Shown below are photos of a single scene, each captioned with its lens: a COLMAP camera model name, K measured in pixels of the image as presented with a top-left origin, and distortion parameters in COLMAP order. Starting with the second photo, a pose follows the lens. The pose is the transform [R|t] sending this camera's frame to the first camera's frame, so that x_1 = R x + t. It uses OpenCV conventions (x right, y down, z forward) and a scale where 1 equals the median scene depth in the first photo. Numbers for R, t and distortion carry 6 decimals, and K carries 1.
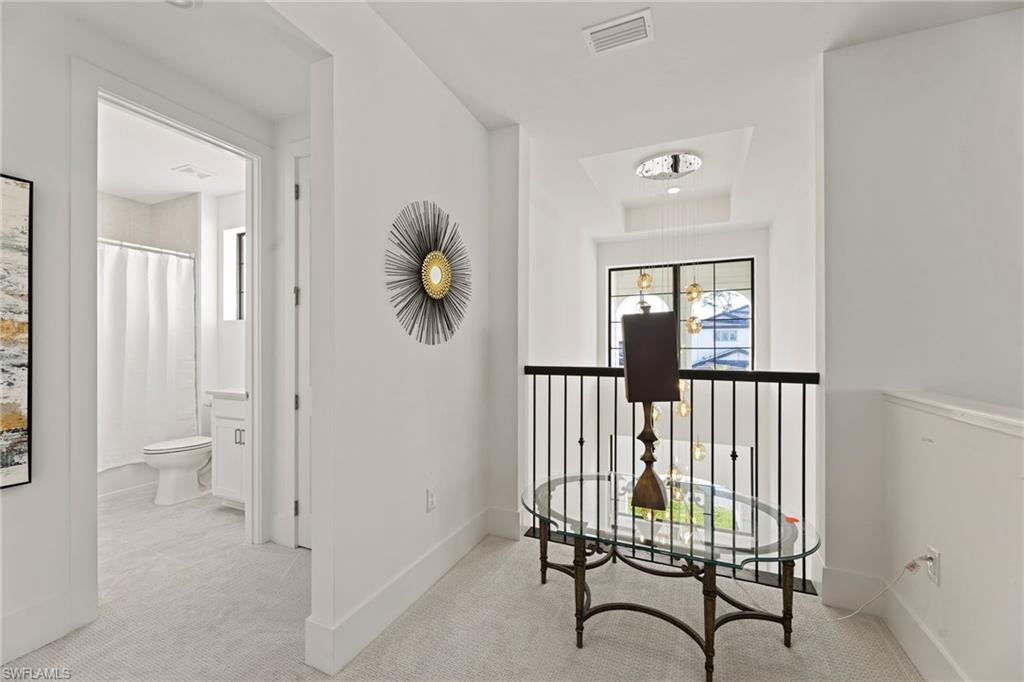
lens RADIAL K [[413.0, 0, 506.2], [0, 413.0, 338.4], [0, 0, 1]] dist [0.000982, 0.000189]
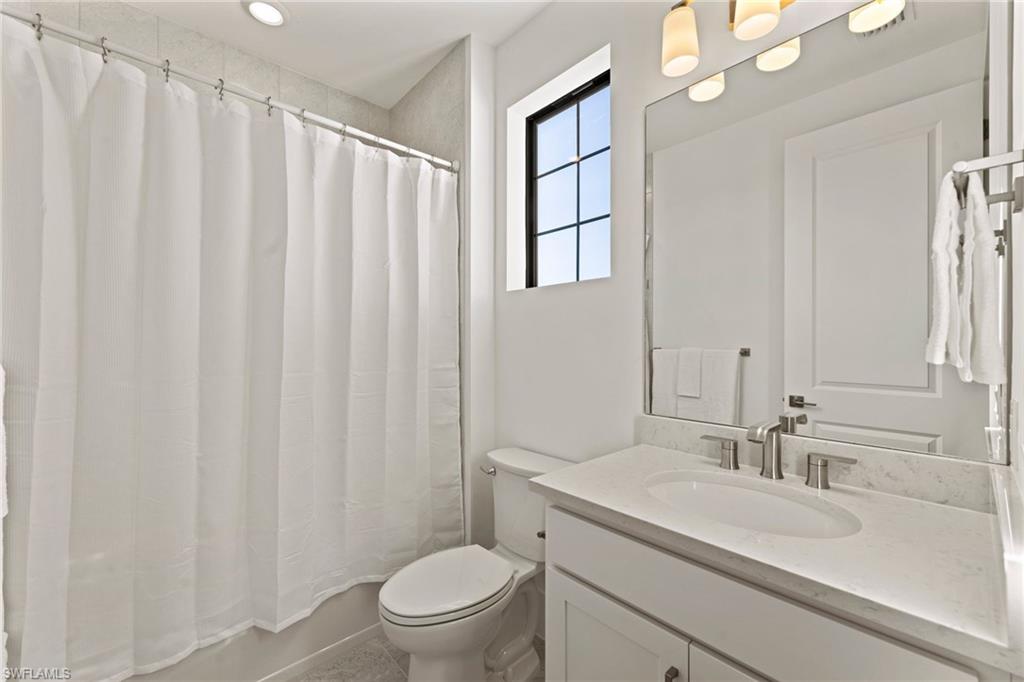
lens RADIAL K [[413.0, 0, 506.2], [0, 413.0, 338.4], [0, 0, 1]] dist [0.000982, 0.000189]
pose [[0.911779, 0.000195, -0.410681, -0.519059], [-0.001487, 0.999995, -0.002826, 0.015049], [0.410679, 0.003188, 0.911775, 0.592084]]
